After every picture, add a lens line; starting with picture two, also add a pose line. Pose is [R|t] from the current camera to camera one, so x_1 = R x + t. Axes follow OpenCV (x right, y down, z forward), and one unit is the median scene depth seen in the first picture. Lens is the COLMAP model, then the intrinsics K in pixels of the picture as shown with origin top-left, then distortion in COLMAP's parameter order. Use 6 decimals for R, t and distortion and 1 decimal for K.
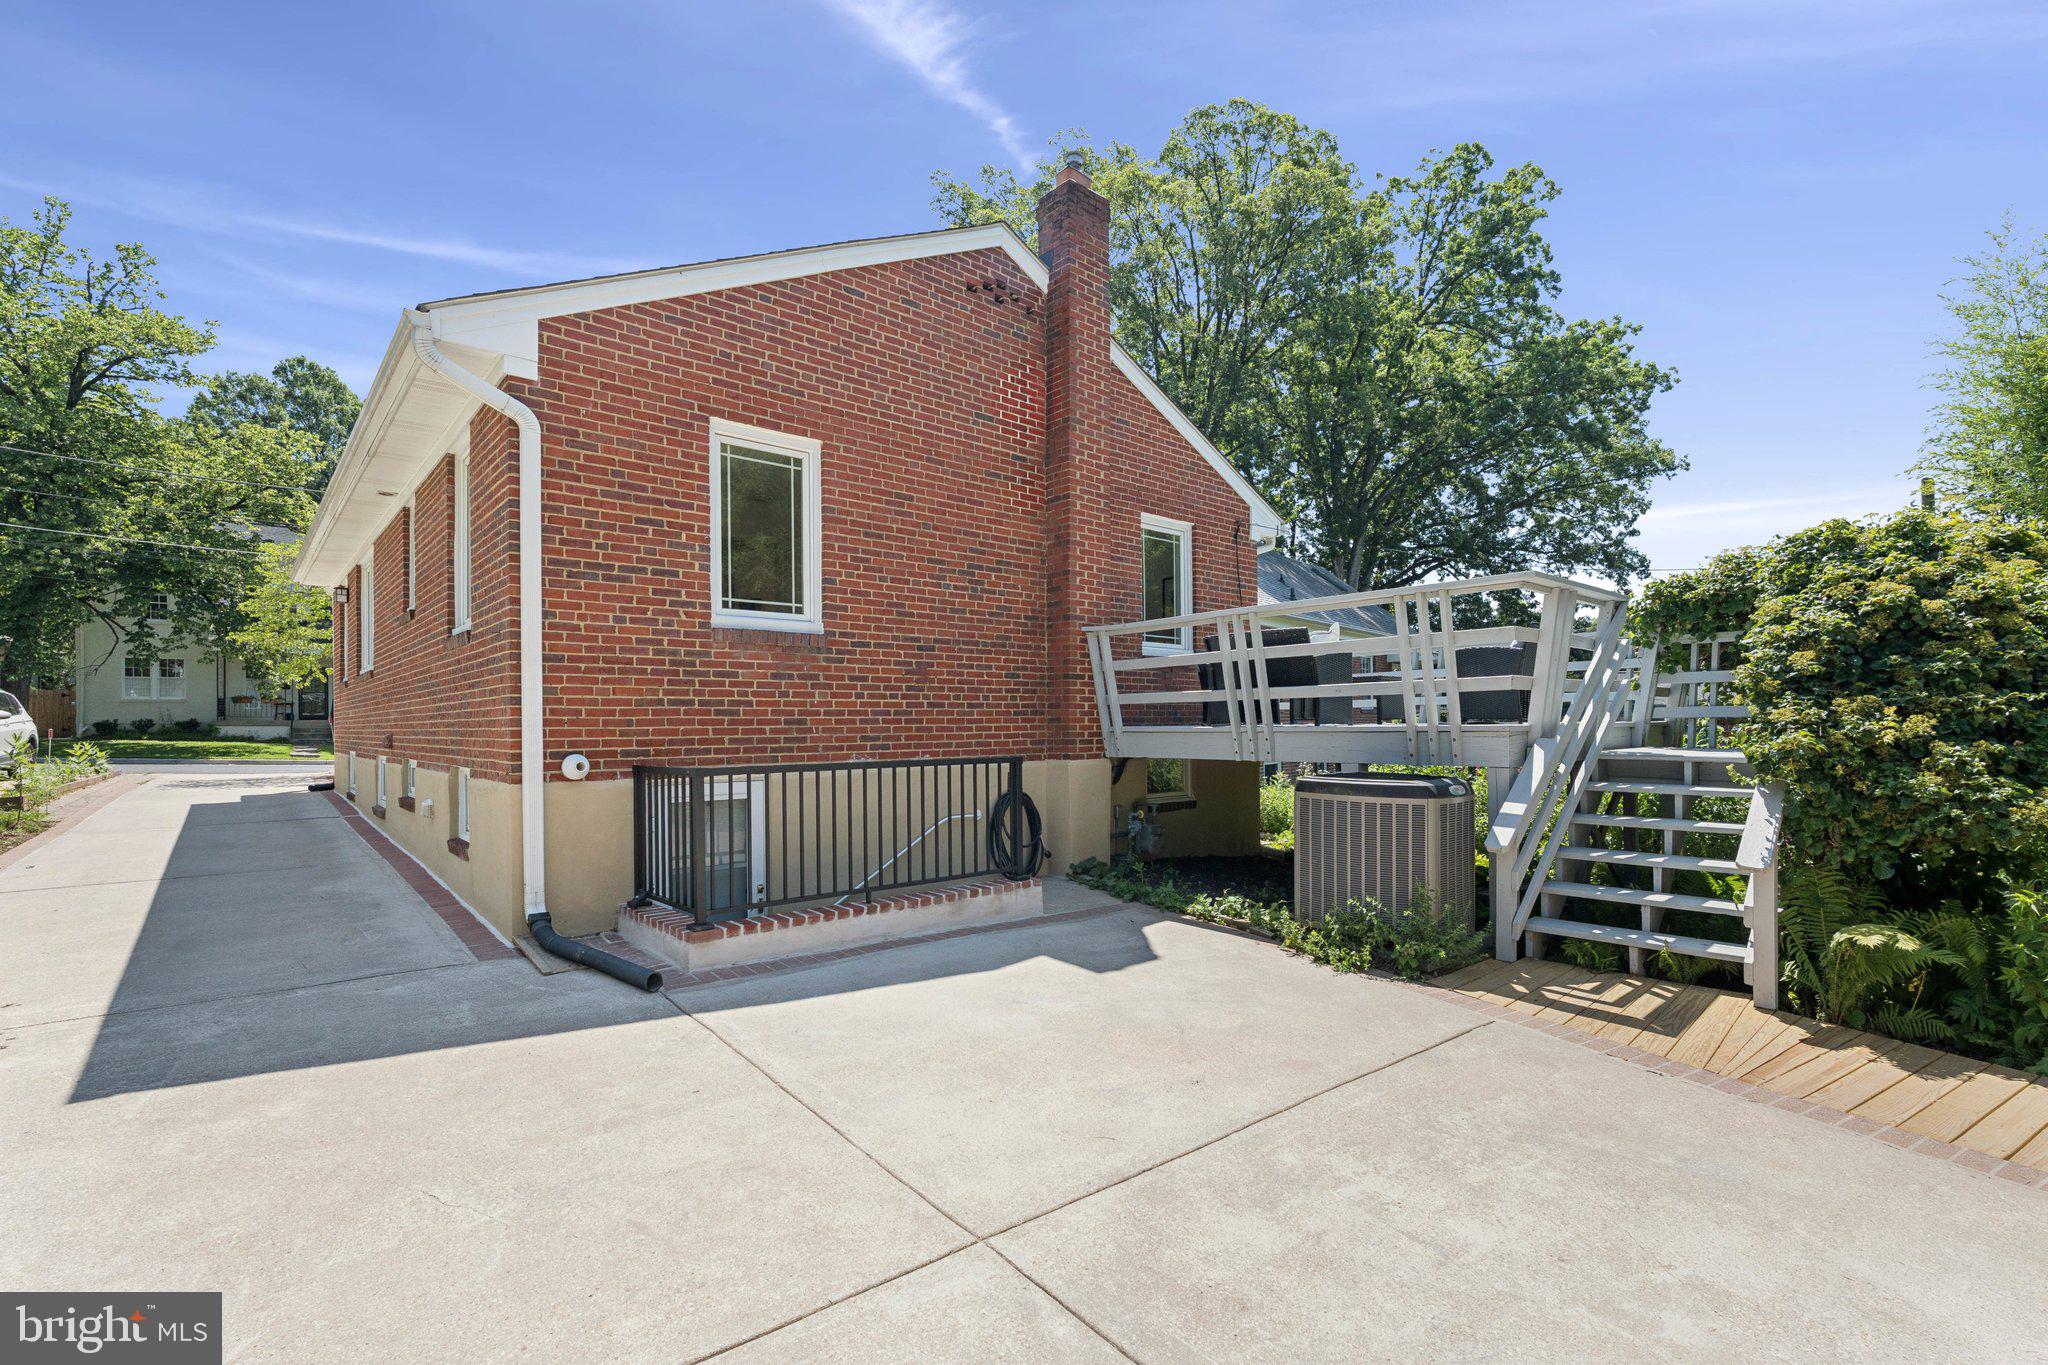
lens RADIAL K [[909.7, 0, 1018.6], [0, 909.7, 709.8], [0, 0, 1]] dist [-0.004520, 0.000486]
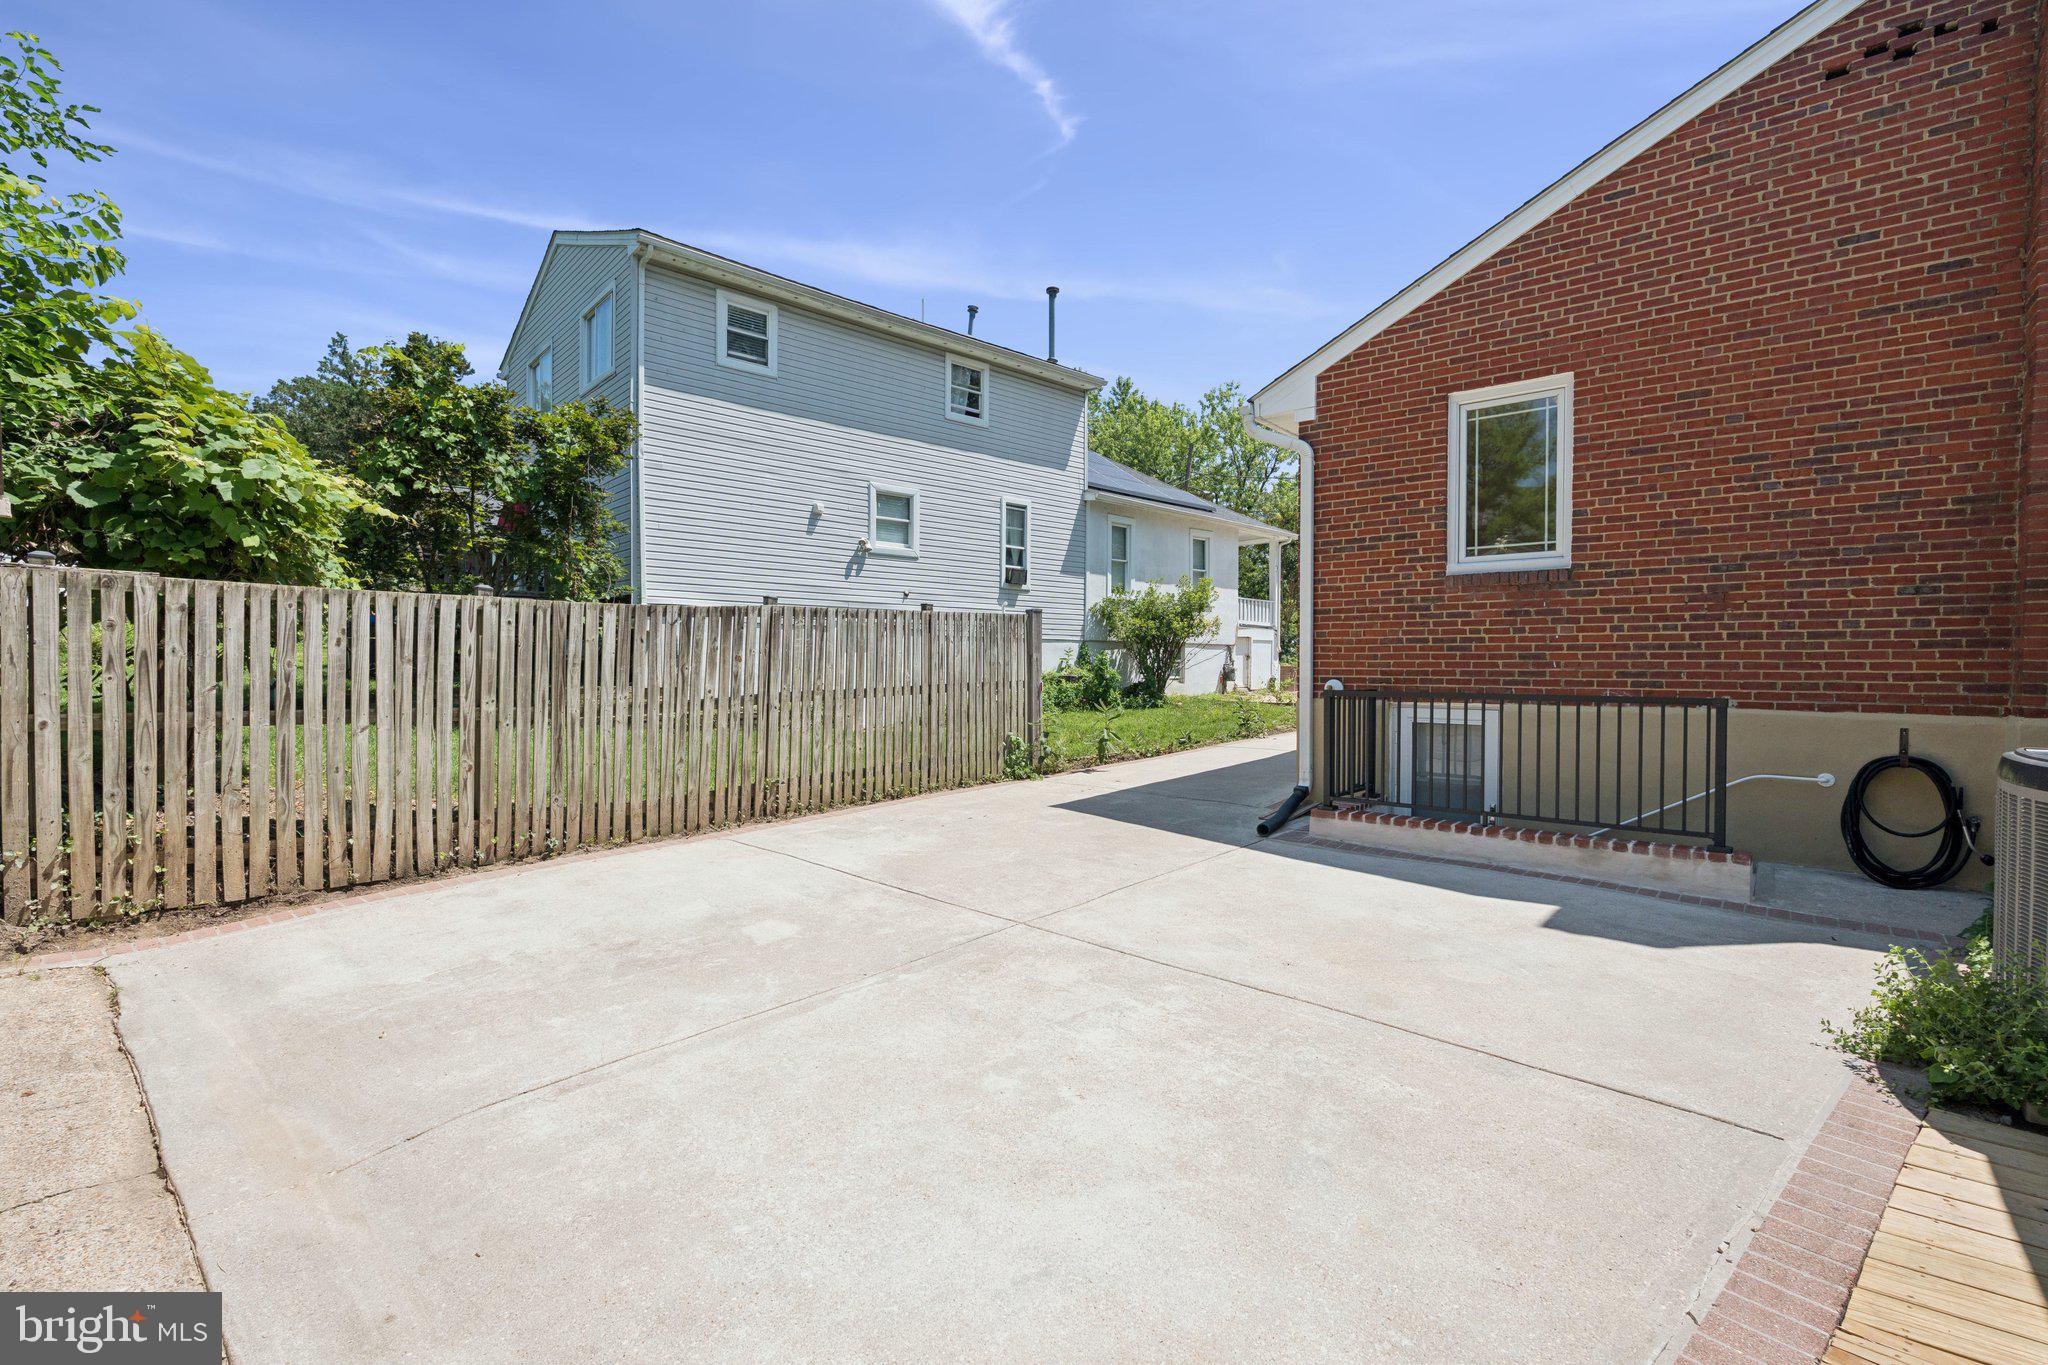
lens RADIAL K [[909.7, 0, 1036.0], [0, 909.7, 669.6], [0, 0, 1]] dist [-0.004520, 0.000486]
pose [[0.160758, 0.009286, -0.986950, 0.754035], [0.007466, 0.999916, 0.010624, 0.014330], [0.986966, -0.009076, 0.160675, 0.300291]]
